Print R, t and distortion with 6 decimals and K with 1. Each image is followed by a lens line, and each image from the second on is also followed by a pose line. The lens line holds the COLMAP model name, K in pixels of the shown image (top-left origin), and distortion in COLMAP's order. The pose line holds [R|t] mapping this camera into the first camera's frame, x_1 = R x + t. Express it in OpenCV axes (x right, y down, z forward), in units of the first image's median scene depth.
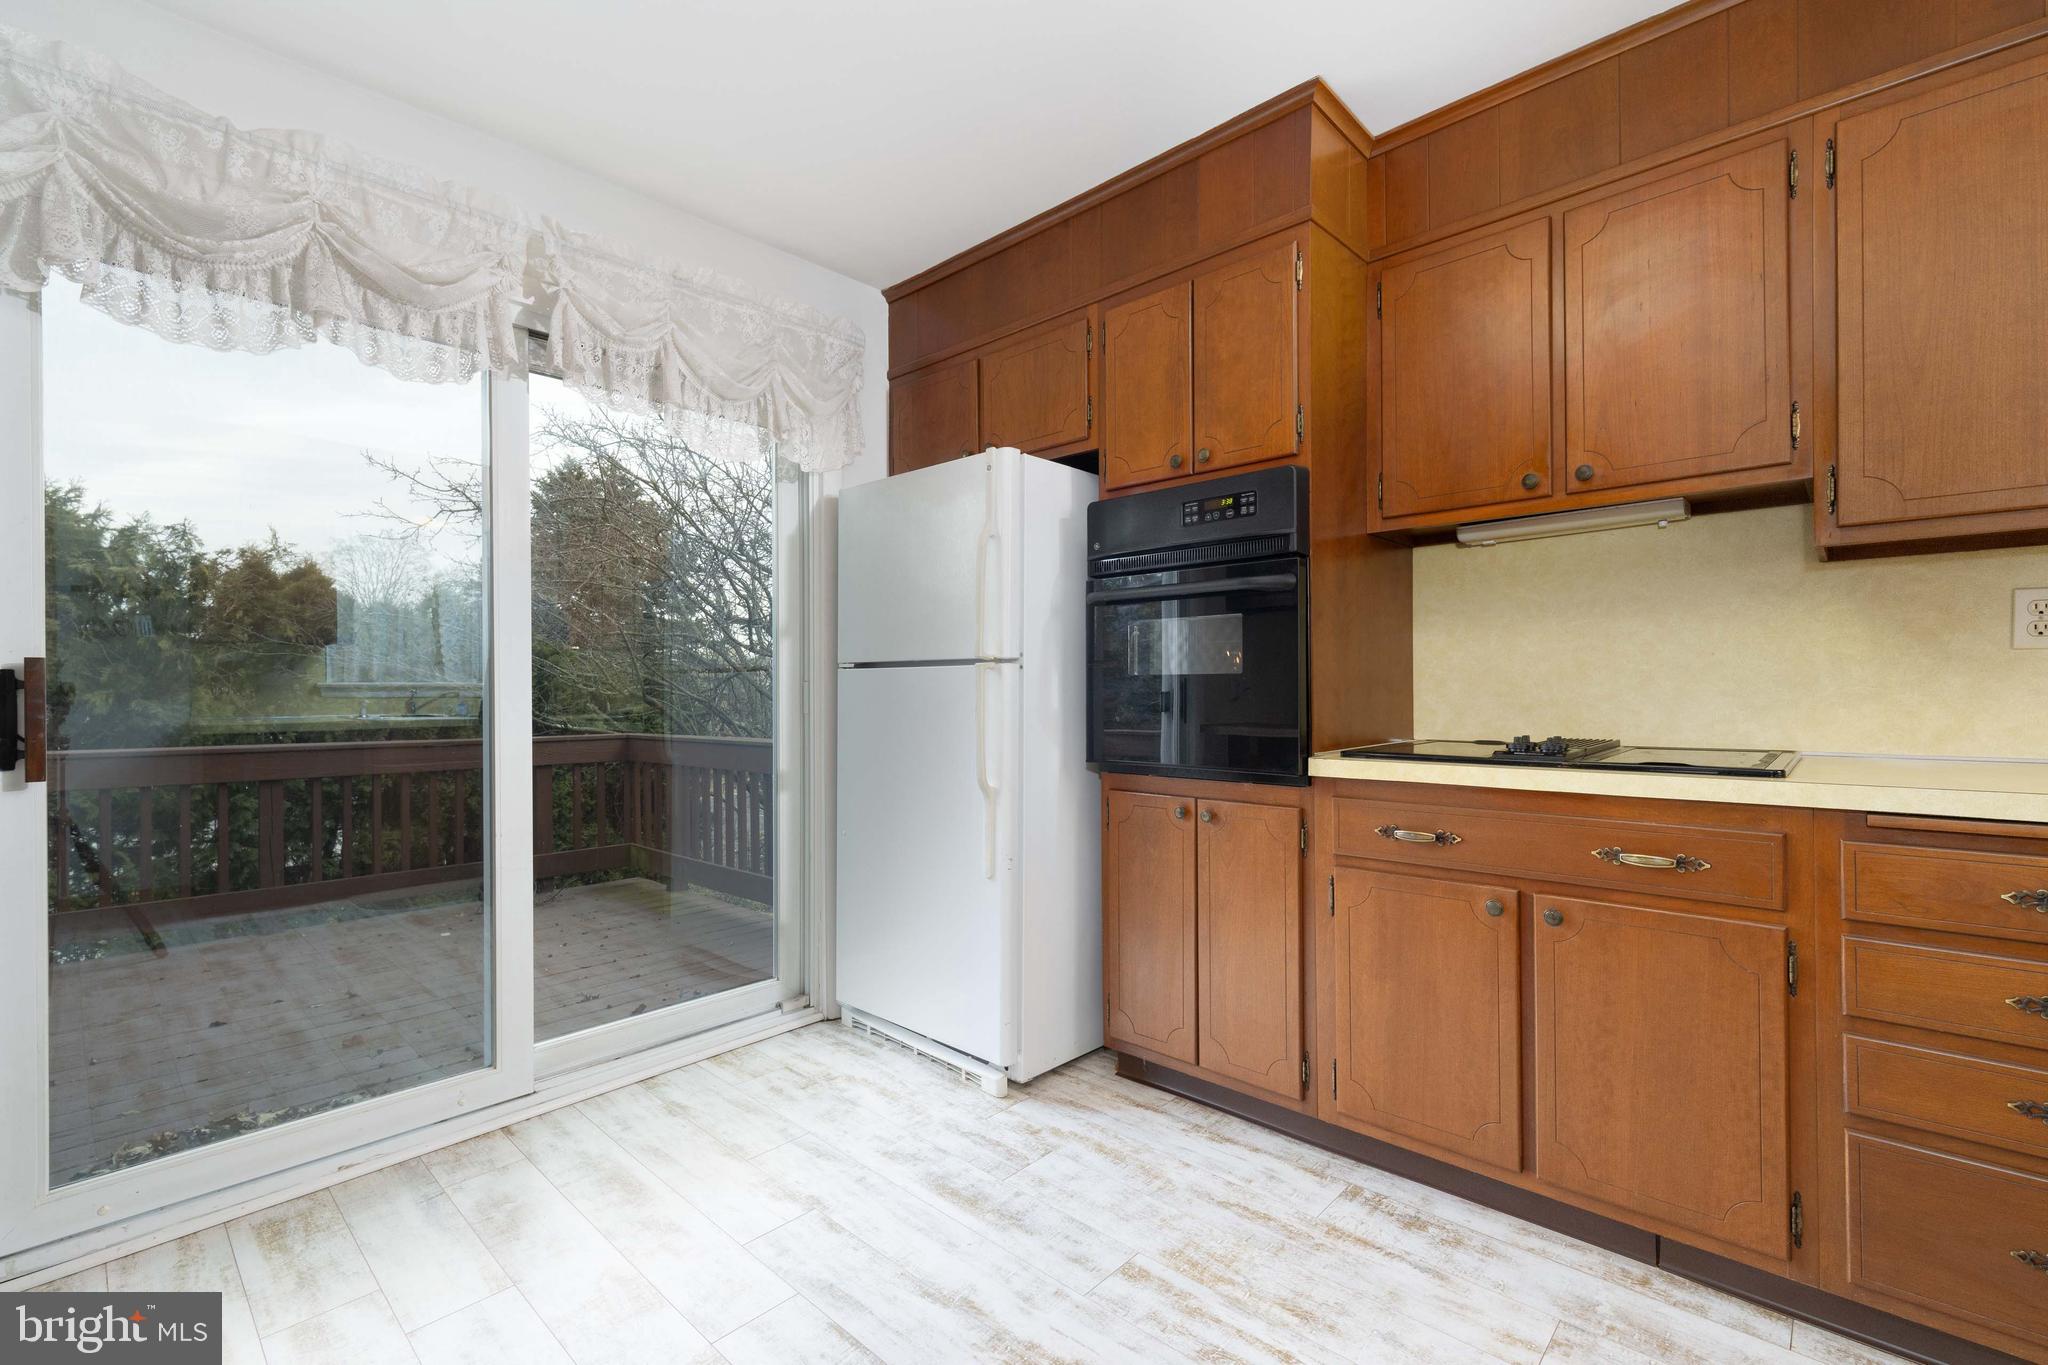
lens RADIAL K [[891.4, 0, 1018.8], [0, 891.4, 686.9], [0, 0, 1]] dist [0.003009, -0.000346]
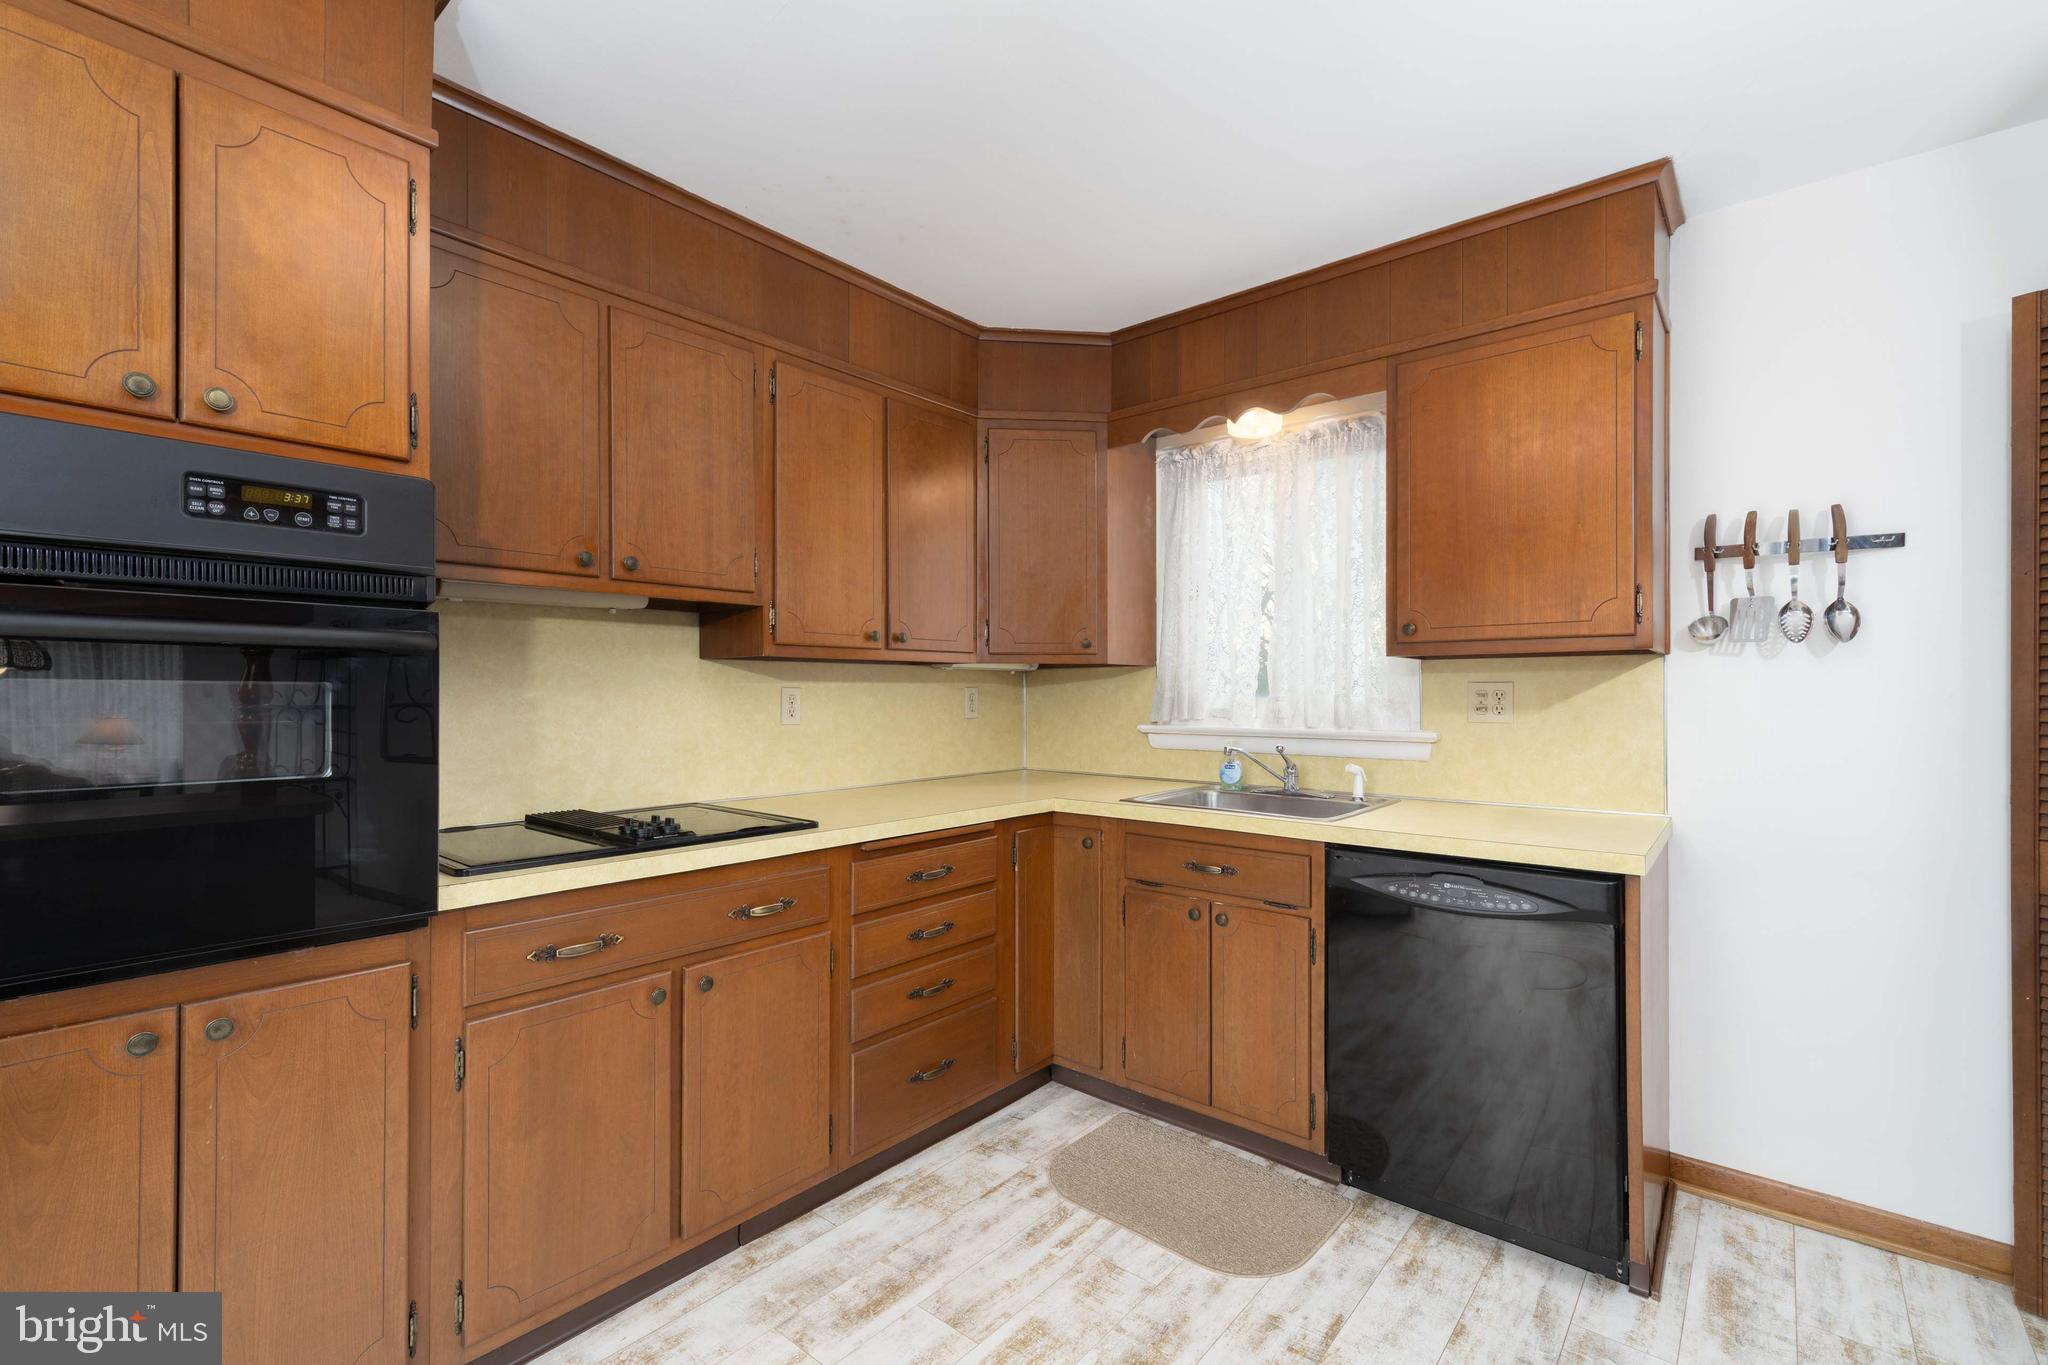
lens RADIAL K [[891.4, 0, 1012.5], [0, 891.4, 693.5], [0, 0, 1]] dist [0.003009, -0.000346]
pose [[-0.043894, 0.009845, 0.998988, -0.462182], [0.000527, 0.999952, -0.009831, -0.077280], [-0.999036, 0.000095, -0.043897, 0.615636]]
